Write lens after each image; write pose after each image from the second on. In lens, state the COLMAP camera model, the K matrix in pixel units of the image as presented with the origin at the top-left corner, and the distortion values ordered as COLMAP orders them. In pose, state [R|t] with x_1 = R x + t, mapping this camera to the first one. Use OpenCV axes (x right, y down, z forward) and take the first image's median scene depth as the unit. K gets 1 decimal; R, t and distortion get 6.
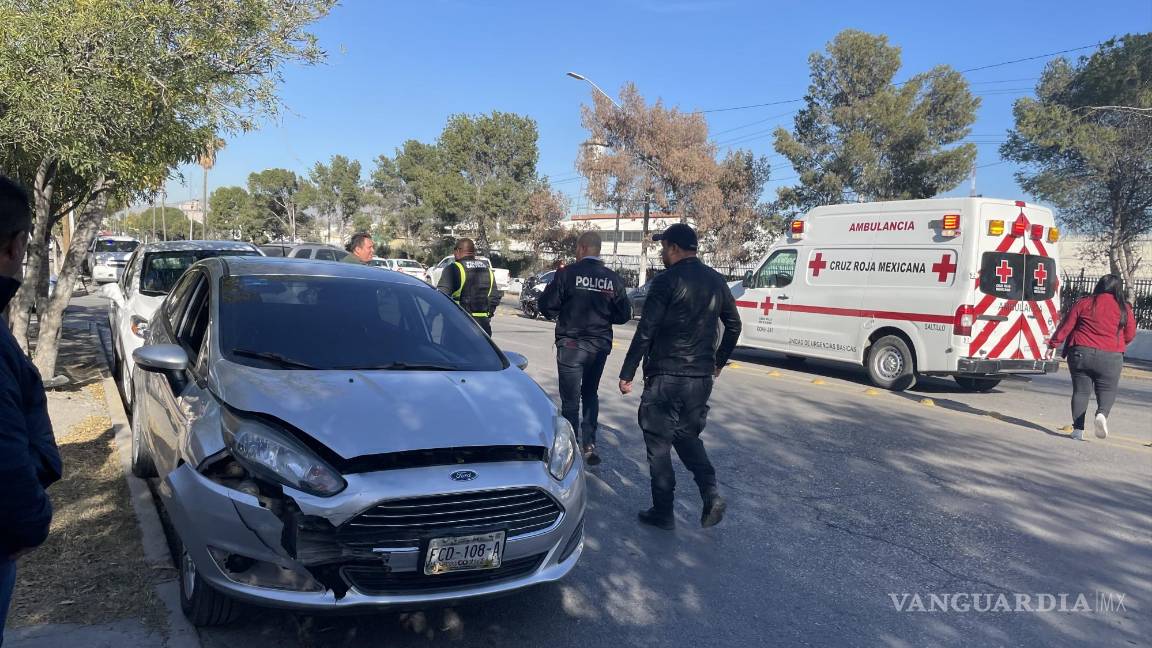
lens RADIAL K [[982.9, 0, 576.0], [0, 982.9, 324.0], [0, 0, 1]] dist [0.009682, -0.147821]
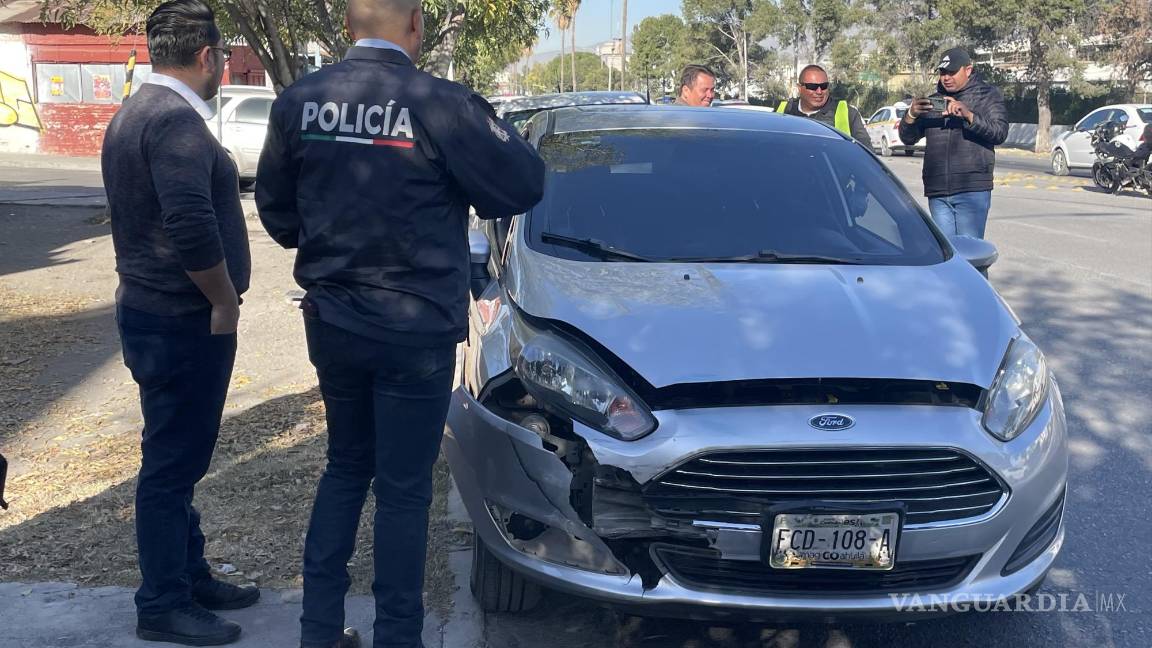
lens RADIAL K [[1534.3, 0, 576.0], [0, 1534.3, 324.0], [0, 0, 1]] dist [0.115556, -0.362547]
pose [[0.860722, 0.013318, -0.508900, 0.251658], [0.013722, 0.998688, 0.049345, 0.037451], [0.508890, -0.049455, 0.859410, 0.049250]]
